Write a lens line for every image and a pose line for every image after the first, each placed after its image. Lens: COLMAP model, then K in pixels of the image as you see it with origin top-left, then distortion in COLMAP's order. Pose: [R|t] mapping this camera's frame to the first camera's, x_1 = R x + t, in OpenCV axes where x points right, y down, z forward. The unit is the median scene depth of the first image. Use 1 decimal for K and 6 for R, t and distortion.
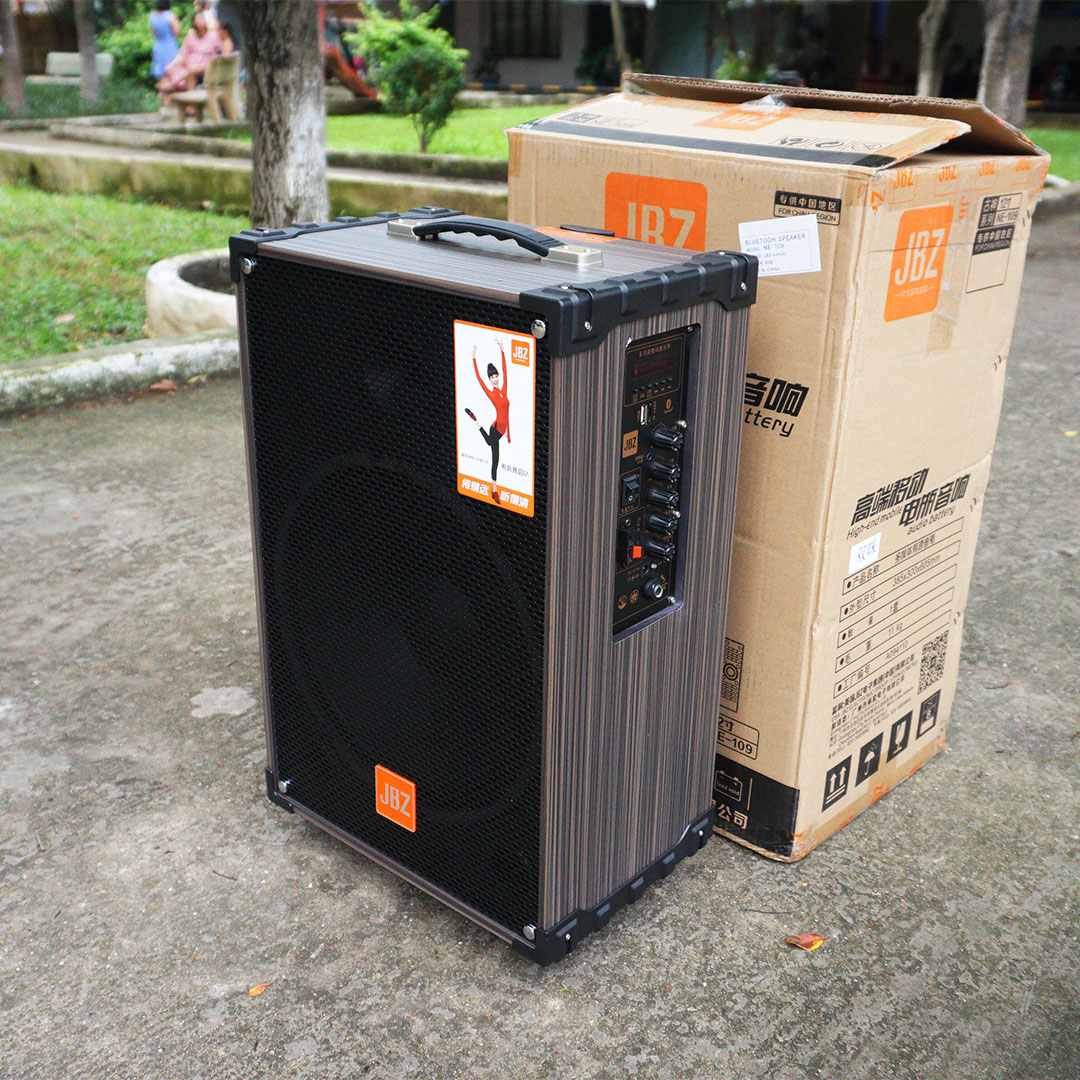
lens RADIAL K [[1262.7, 0, 536.5], [0, 1262.7, 532.8], [0, 0, 1]] dist [-0.038971, 0.000000]
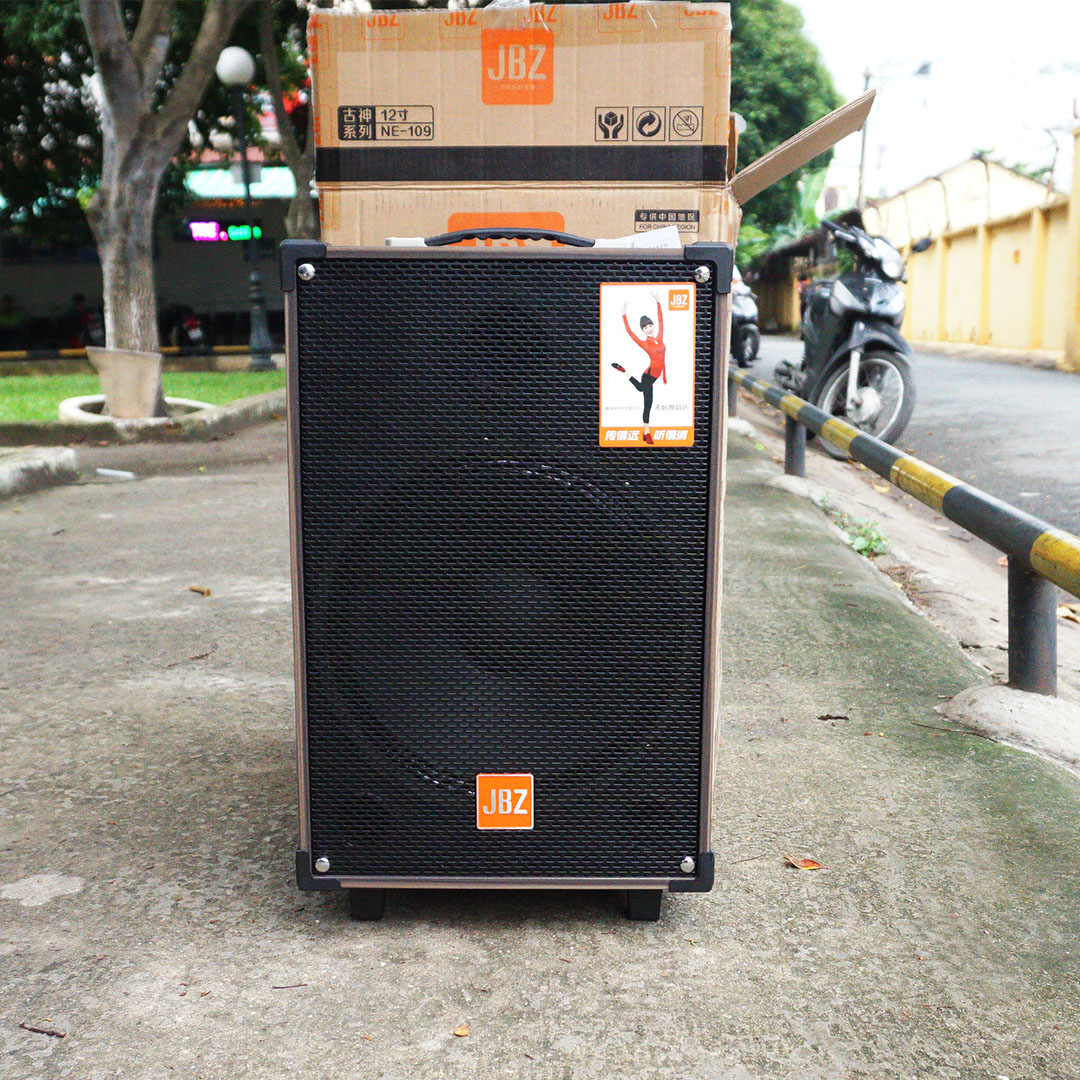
lens RADIAL K [[1438.5, 0, 542.9], [0, 1438.5, 547.6], [0, 0, 1]] dist [0.138410, 0.000000]
pose [[0.774737, -0.123895, 0.620026, -0.796404], [0.246510, 0.962203, -0.115750, 0.166314], [-0.582250, 0.242518, 0.775996, 0.072254]]
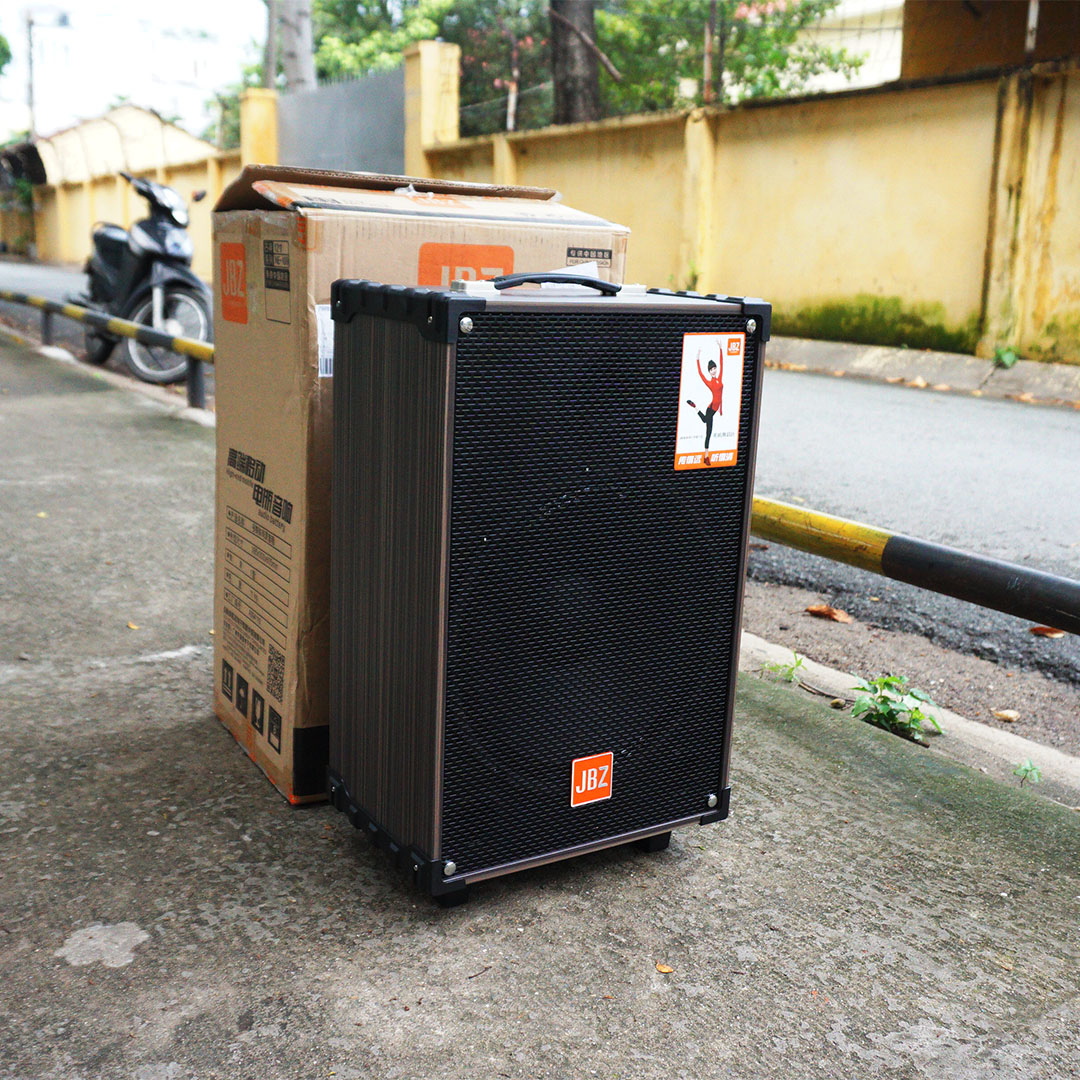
lens RADIAL K [[1262.7, 0, 528.6], [0, 1262.7, 541.7], [0, 0, 1]] dist [-0.038971, 0.000000]
pose [[0.299437, -0.228515, 0.926347, -1.180802], [0.322312, 0.938047, 0.127215, -0.157166], [-0.898027, 0.260480, 0.354539, 0.625985]]
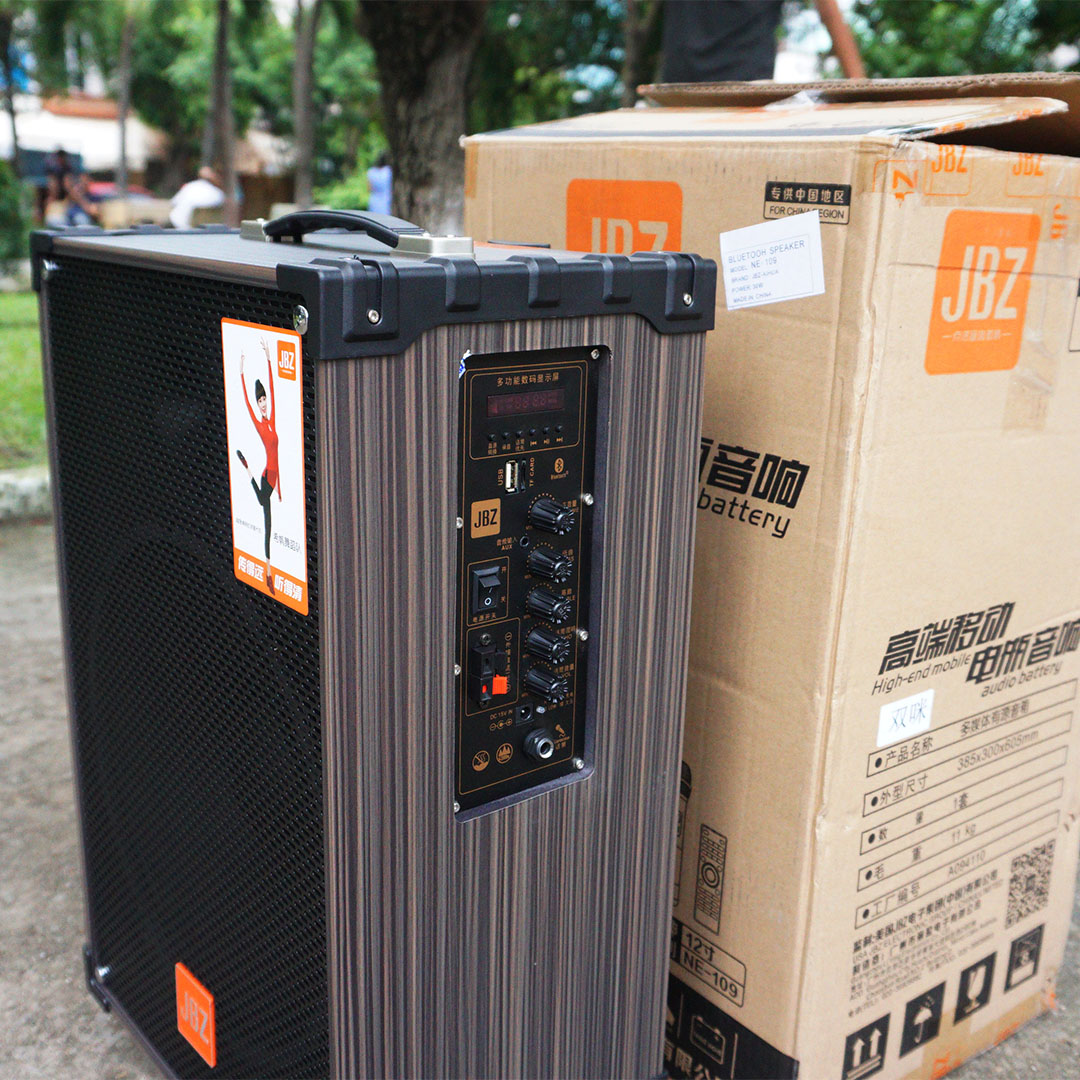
lens RADIAL K [[1262.7, 0, 537.1], [0, 1262.7, 533.6], [0, 0, 1]] dist [-0.038971, 0.000000]
pose [[0.986726, 0.051271, -0.154086, 0.181449], [-0.069420, 0.990958, -0.114814, 0.010425], [0.146806, 0.123986, 0.981364, 0.318414]]
